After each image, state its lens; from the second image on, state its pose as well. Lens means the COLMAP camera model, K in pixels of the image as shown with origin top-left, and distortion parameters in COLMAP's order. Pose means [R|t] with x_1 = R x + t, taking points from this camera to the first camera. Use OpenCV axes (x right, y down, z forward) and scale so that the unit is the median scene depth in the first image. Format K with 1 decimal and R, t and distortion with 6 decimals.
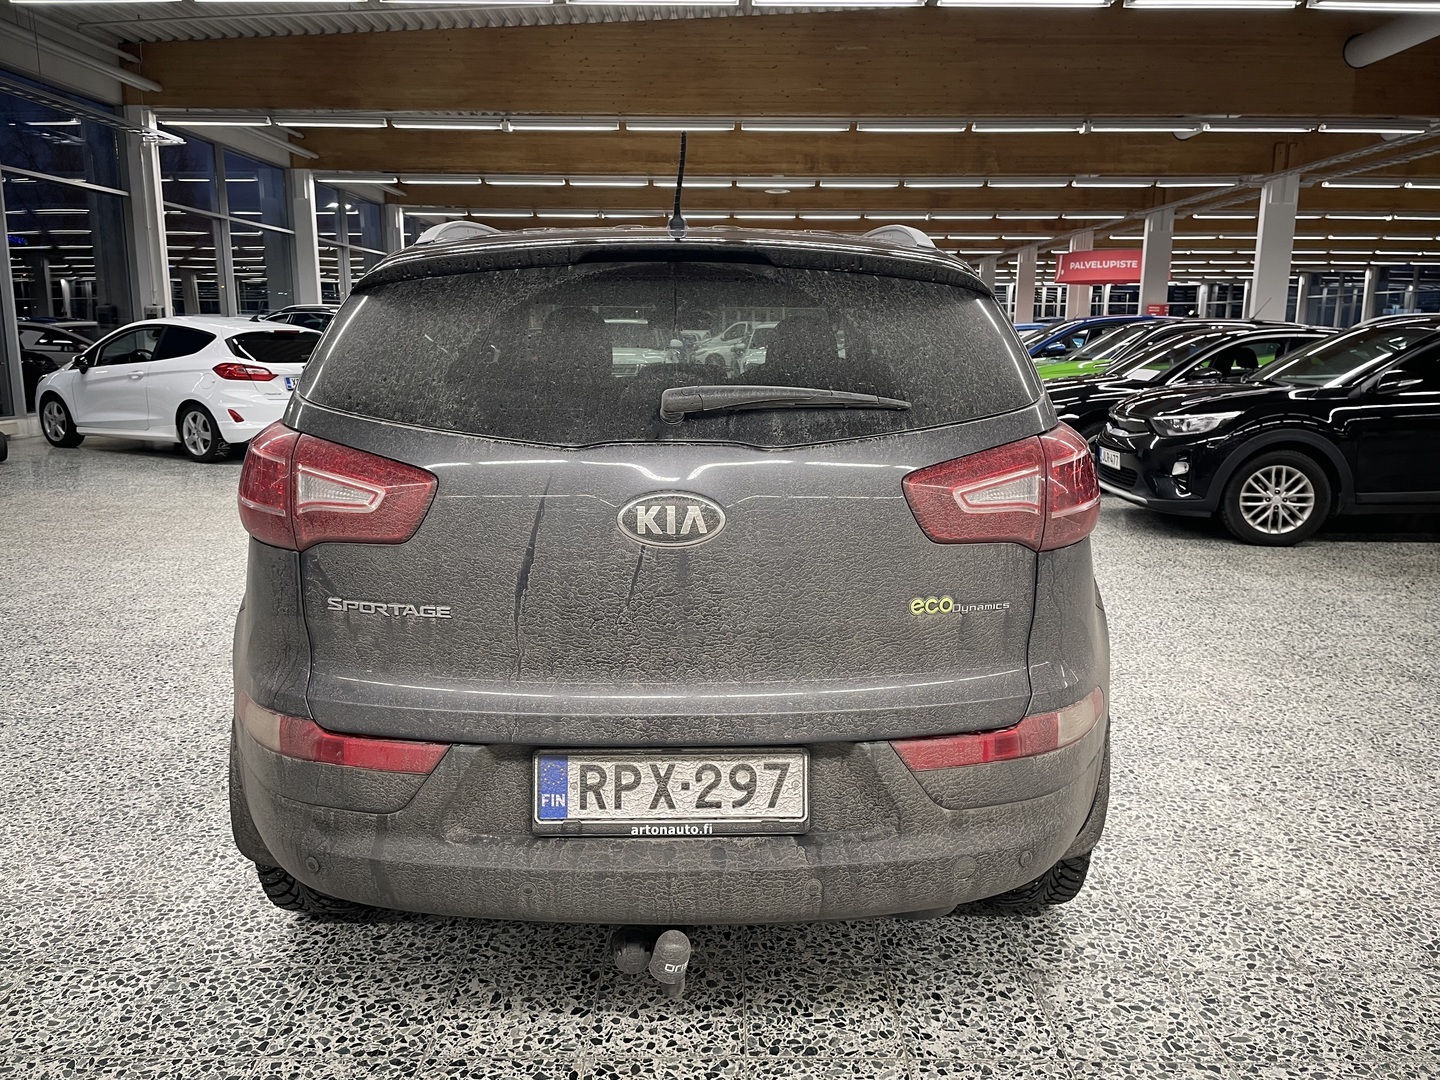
lens RADIAL K [[1090.1, 0, 733.1], [0, 1090.1, 534.6], [0, 0, 1]] dist [0.068283, -0.081839]
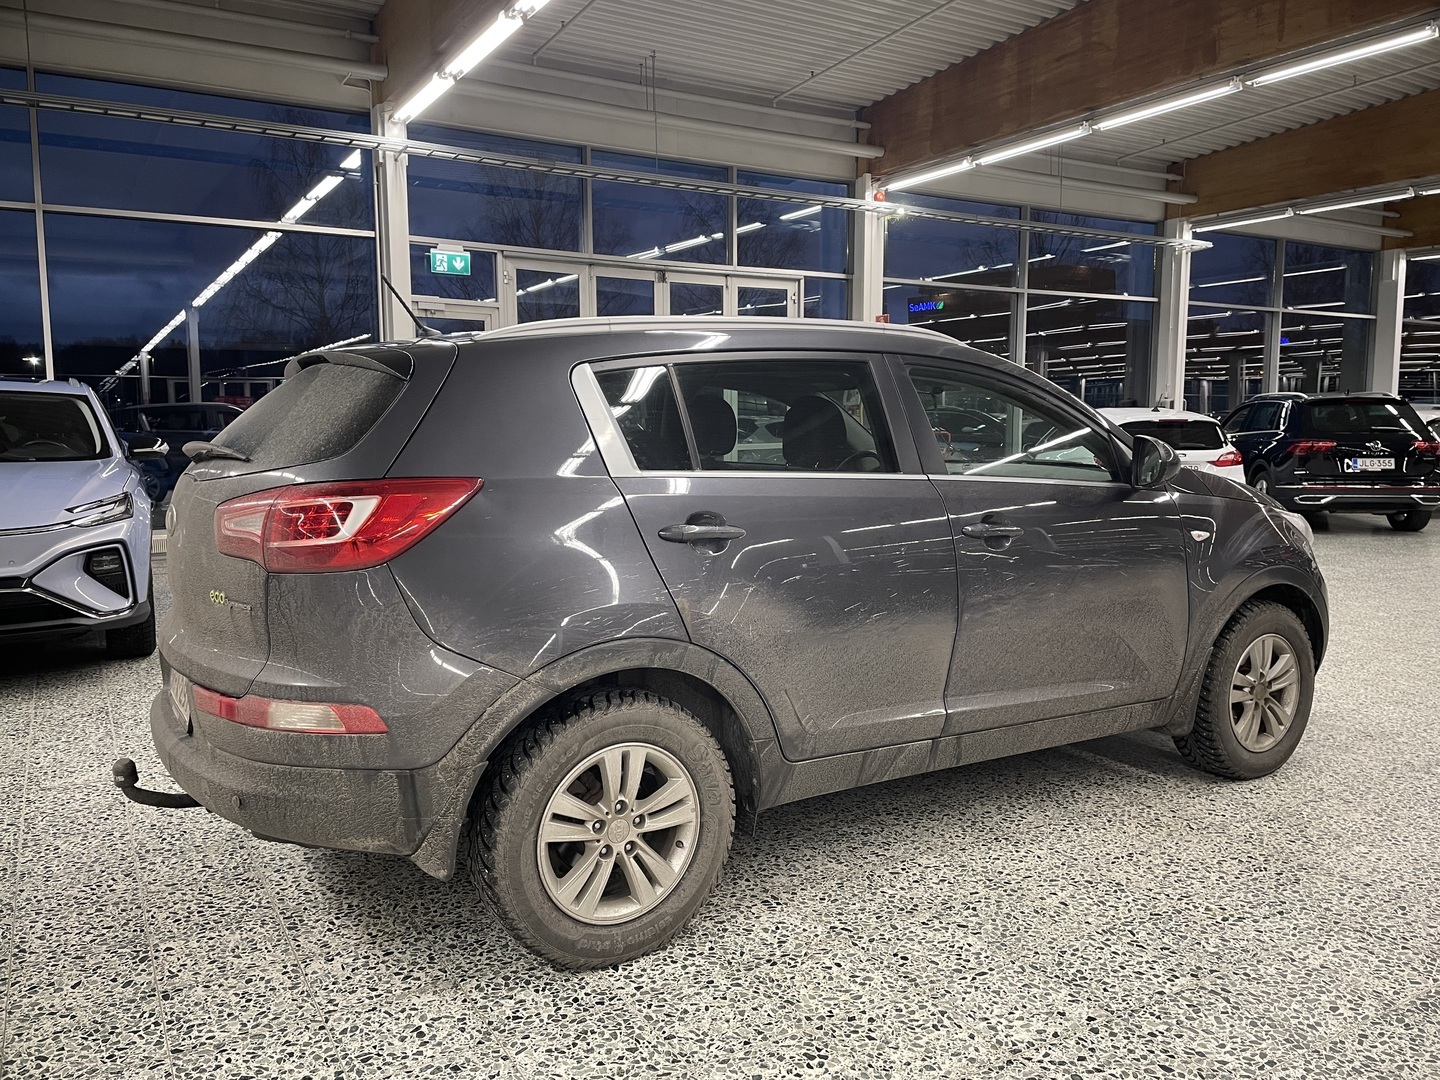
lens RADIAL K [[1090.1, 0, 725.0], [0, 1090.1, 542.7], [0, 0, 1]] dist [0.068283, -0.081839]
pose [[0.512889, 0.088196, -0.853913, 0.199198], [-0.152018, 0.988319, 0.010771, -0.013980], [0.844888, 0.124286, 0.520305, 0.091106]]
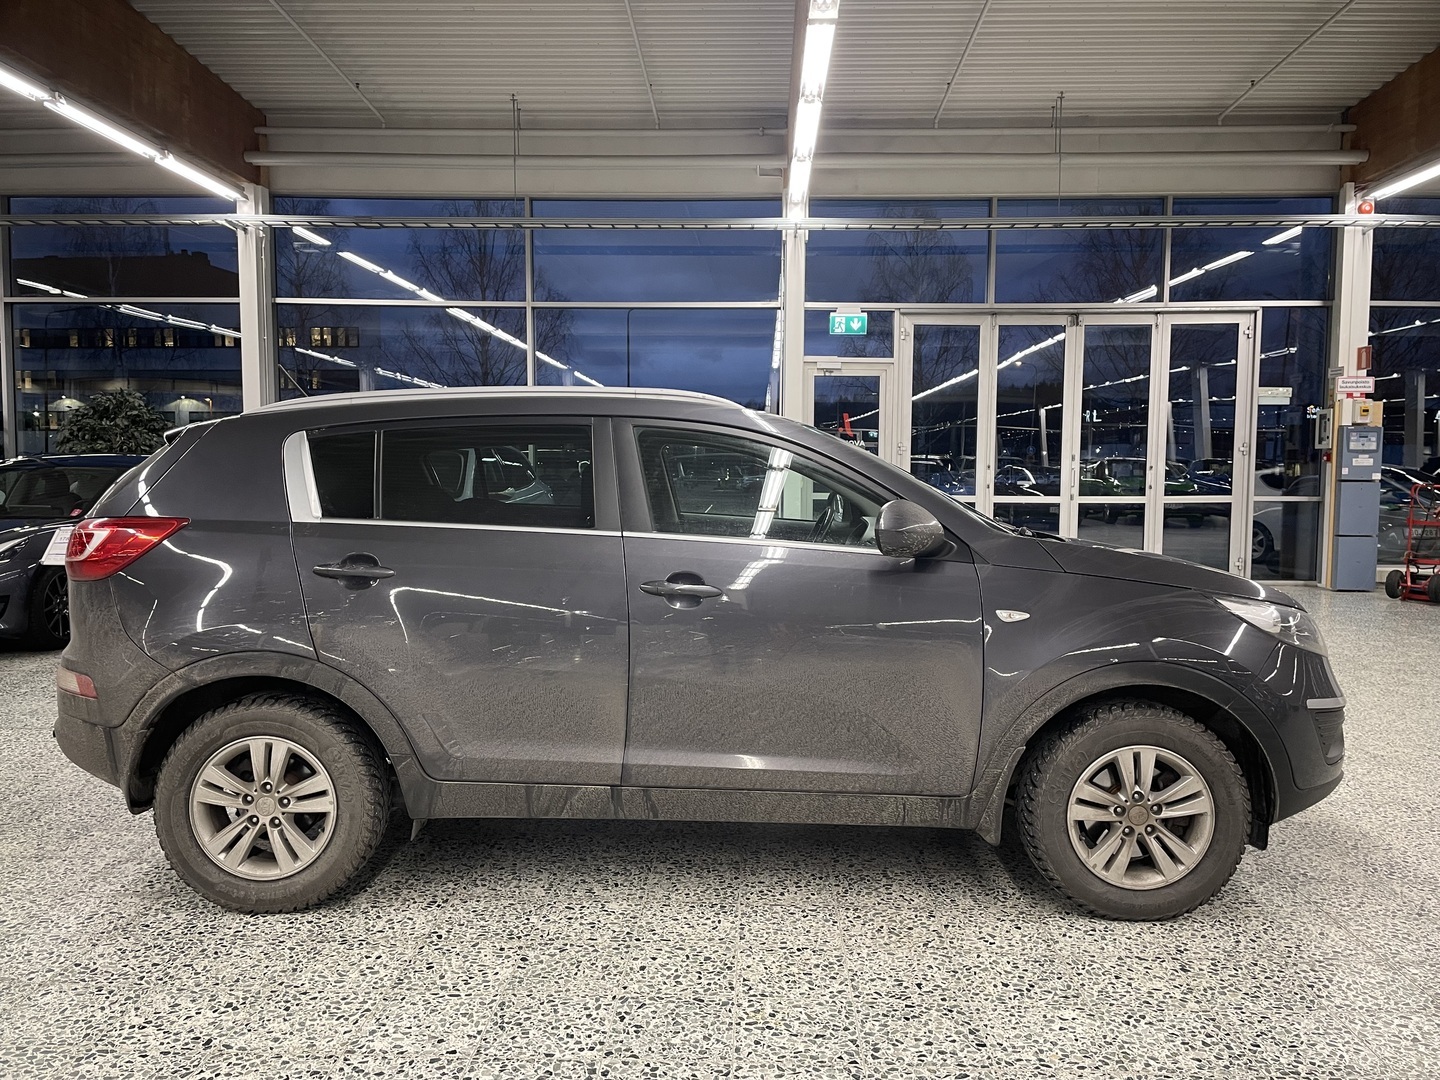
lens RADIAL K [[1090.1, 0, 734.5], [0, 1090.1, 544.0], [0, 0, 1]] dist [0.068283, -0.081839]
pose [[-0.030779, 0.065042, -0.997408, 0.256287], [-0.188467, 0.979603, 0.069697, -0.047246], [0.981597, 0.190124, -0.017892, 0.255890]]
